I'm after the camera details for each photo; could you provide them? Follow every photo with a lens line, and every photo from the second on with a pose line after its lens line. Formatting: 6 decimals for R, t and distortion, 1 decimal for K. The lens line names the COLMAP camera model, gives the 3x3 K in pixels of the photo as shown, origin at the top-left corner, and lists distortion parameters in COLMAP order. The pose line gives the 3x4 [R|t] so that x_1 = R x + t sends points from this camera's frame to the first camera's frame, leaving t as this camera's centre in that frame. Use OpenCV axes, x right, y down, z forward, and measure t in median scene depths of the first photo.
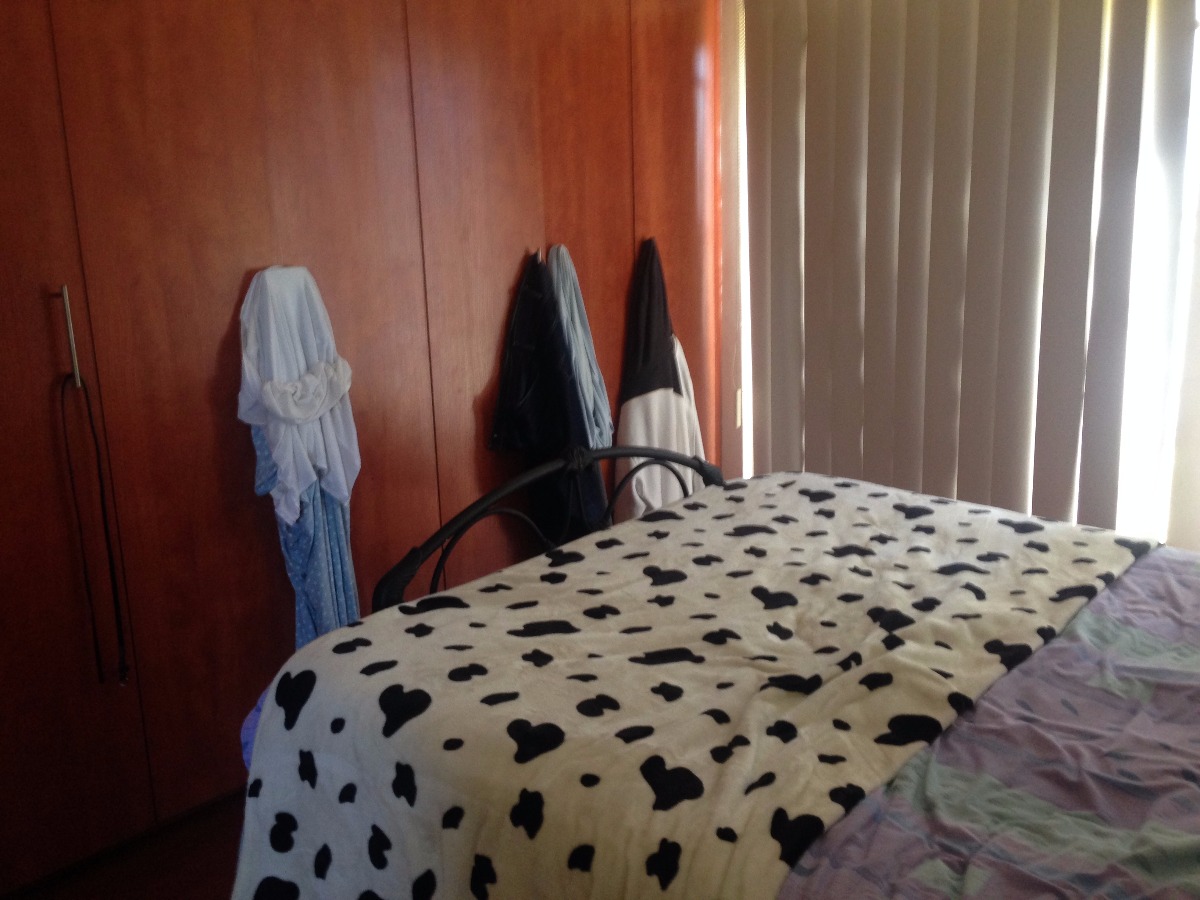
lens RADIAL K [[1127.3, 0, 600.2], [0, 1127.3, 447.9], [0, 0, 1]] dist [0.051718, 0.000000]
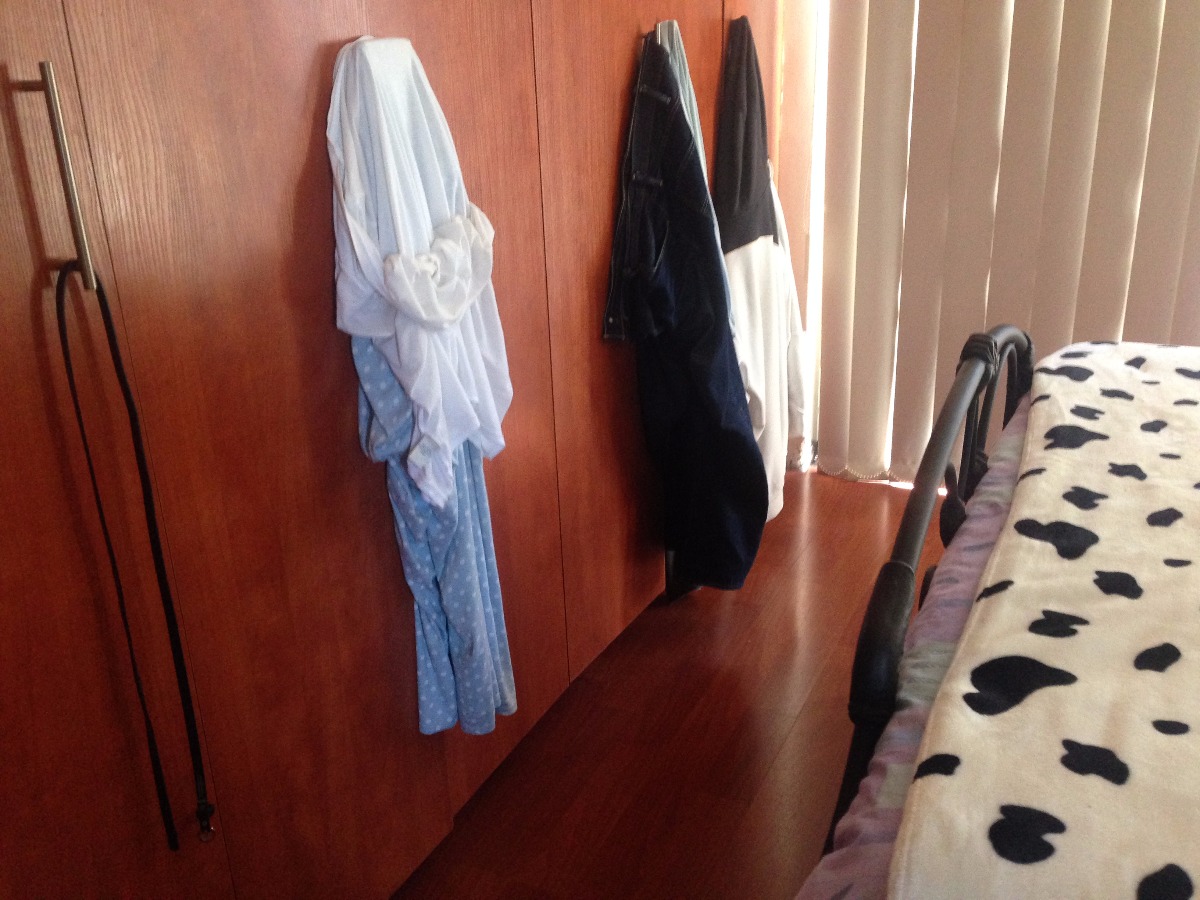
lens RADIAL K [[1127.3, 0, 570.1], [0, 1127.3, 451.5], [0, 0, 1]] dist [0.051718, 0.000000]
pose [[0.971740, -0.098400, 0.214568, -0.331153], [0.070181, 0.988303, 0.135396, -0.032533], [-0.225381, -0.116511, 0.967279, 0.437885]]
